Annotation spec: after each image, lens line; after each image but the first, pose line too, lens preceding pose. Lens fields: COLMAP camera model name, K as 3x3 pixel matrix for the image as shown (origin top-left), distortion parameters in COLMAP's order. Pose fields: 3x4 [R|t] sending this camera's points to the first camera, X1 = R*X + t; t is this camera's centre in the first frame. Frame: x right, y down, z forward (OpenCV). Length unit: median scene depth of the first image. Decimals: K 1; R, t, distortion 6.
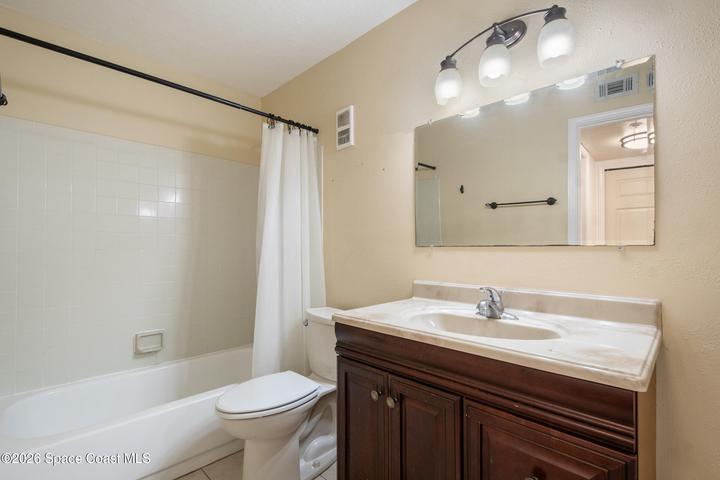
lens RADIAL K [[337.9, 0, 360.5], [0, 337.9, 245.1], [0, 0, 1]] dist [0.003629, -0.001072]
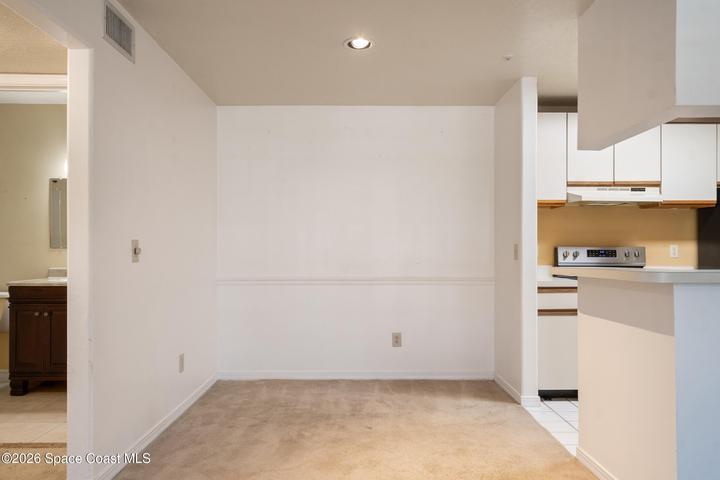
lens RADIAL K [[517.0, 0, 357.8], [0, 517.0, 245.2], [0, 0, 1]] dist [0.015375, -0.011785]
pose [[0.715451, 0.000864, 0.698662, -0.597027], [0.001181, 0.999996, -0.002445, -0.002015], [-0.698662, 0.002574, 0.715447, -2.100889]]
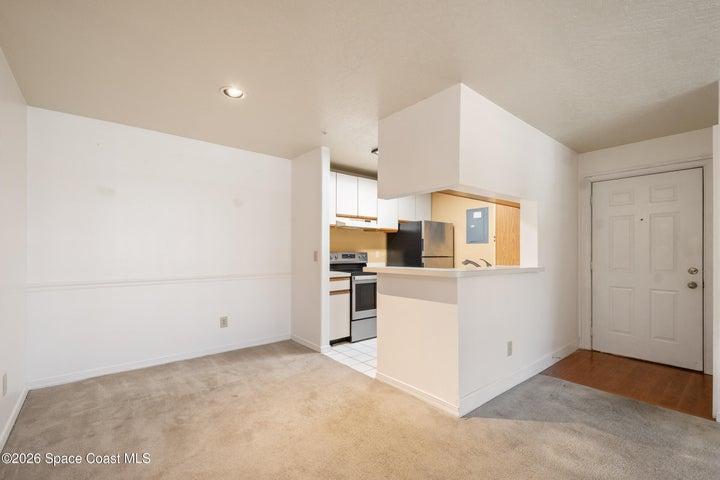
lens RADIAL K [[318.8, 0, 363.5], [0, 318.8, 248.5], [0, 0, 1]] dist [0.013755, -0.003022]
pose [[0.100363, 0.000012, 0.994951, -0.680814], [-0.008852, 0.999960, 0.000881, -0.038865], [-0.994911, -0.008896, 0.100360, -1.466828]]
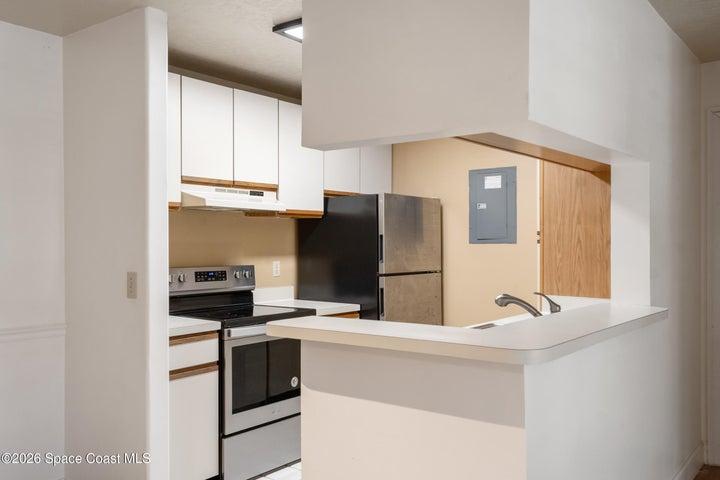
lens RADIAL K [[644.5, 0, 359.2], [0, 644.5, 242.1], [0, 0, 1]] dist [0.013094, 0.008037]
pose [[-0.111116, -0.010712, 0.993750, -0.315986], [-0.006852, 0.999926, 0.010012, -0.126212], [-0.993784, -0.005697, -0.111182, -1.326547]]
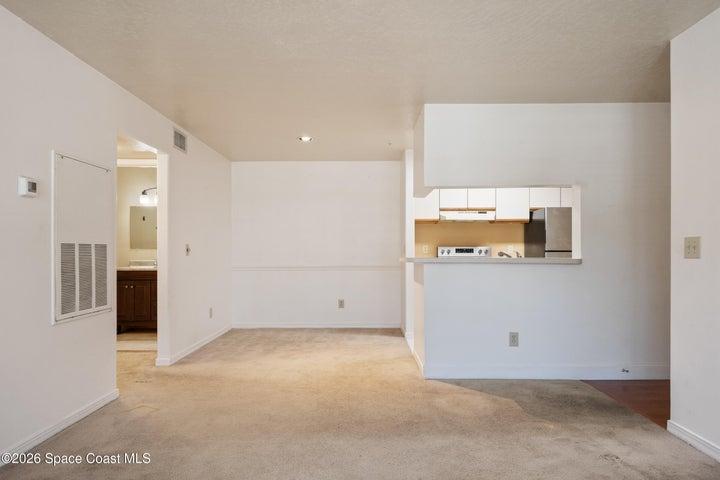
lens RADIAL K [[461.6, 0, 361.9], [0, 461.6, 245.5], [0, 0, 1]] dist [0.008390, -0.005944]
pose [[0.718580, -0.002727, 0.695439, -1.212162], [0.003836, 0.999993, -0.000042, -0.013349], [-0.695434, 0.002698, 0.718585, -3.328615]]
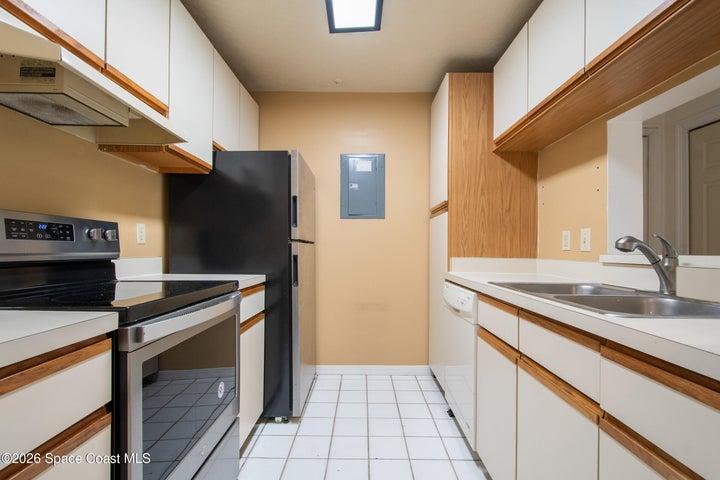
lens RADIAL K [[337.9, 0, 362.7], [0, 337.9, 248.3], [0, 0, 1]] dist [0.003629, -0.001072]
pose [[-0.696126, -0.012509, 0.717811, 1.257307], [-0.018611, 0.999827, -0.000625, 0.062714], [-0.717678, -0.013794, -0.696238, -1.017559]]
